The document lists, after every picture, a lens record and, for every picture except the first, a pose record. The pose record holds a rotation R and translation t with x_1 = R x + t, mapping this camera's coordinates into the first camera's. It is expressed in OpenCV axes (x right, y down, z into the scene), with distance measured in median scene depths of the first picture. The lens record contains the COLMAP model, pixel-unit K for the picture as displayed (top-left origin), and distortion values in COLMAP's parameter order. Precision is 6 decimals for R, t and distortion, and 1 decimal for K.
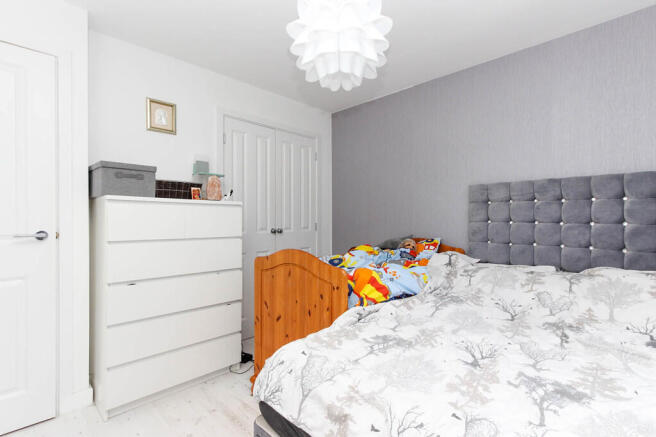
lens RADIAL K [[304.1, 0, 328.3], [0, 304.1, 219.8], [0, 0, 1]] dist [0.000804, 0.000414]
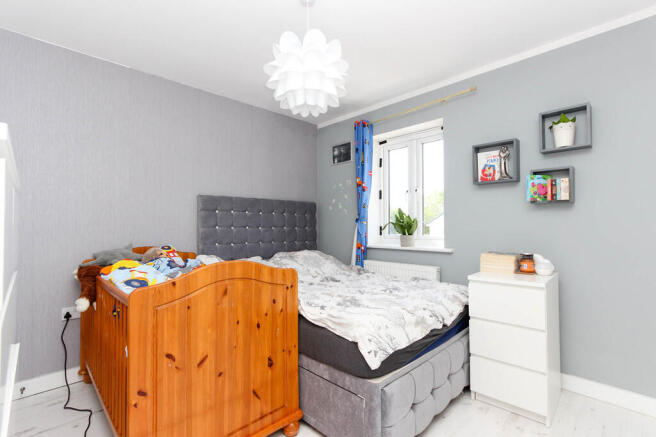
lens RADIAL K [[304.1, 0, 328.2], [0, 304.1, 221.2], [0, 0, 1]] dist [0.000804, 0.000414]
pose [[0.017715, 0.018773, 0.999667, -0.913239], [0.001230, 0.999823, -0.018798, 0.008293], [-0.999842, 0.001562, 0.017688, 0.720370]]
